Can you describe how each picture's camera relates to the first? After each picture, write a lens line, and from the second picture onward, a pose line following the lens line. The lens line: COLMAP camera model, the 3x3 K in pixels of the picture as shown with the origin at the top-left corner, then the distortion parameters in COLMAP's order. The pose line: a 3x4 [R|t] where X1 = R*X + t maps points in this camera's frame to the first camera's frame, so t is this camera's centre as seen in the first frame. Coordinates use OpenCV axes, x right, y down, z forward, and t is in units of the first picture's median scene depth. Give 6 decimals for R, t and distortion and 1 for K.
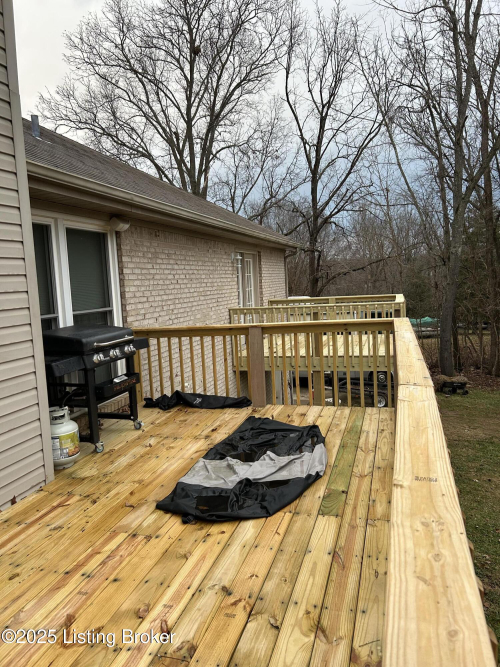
lens RADIAL K [[516.8, 0, 250.0], [0, 516.8, 333.5], [0, 0, 1]] dist [-0.063249, -0.002901]
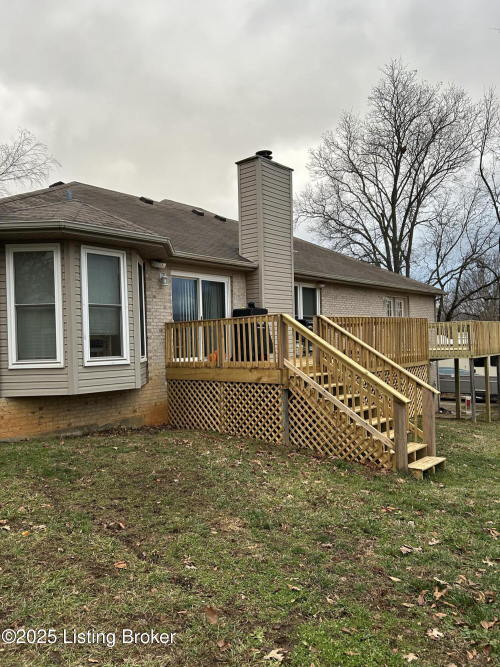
lens RADIAL K [[516.8, 0, 250.0], [0, 516.8, 333.5], [0, 0, 1]] dist [-0.063249, -0.002901]
pose [[0.906973, 0.049717, -0.418245, 0.120036], [-0.089674, 0.993035, -0.076416, 0.061160], [0.411532, 0.106813, 0.905114, -0.343702]]
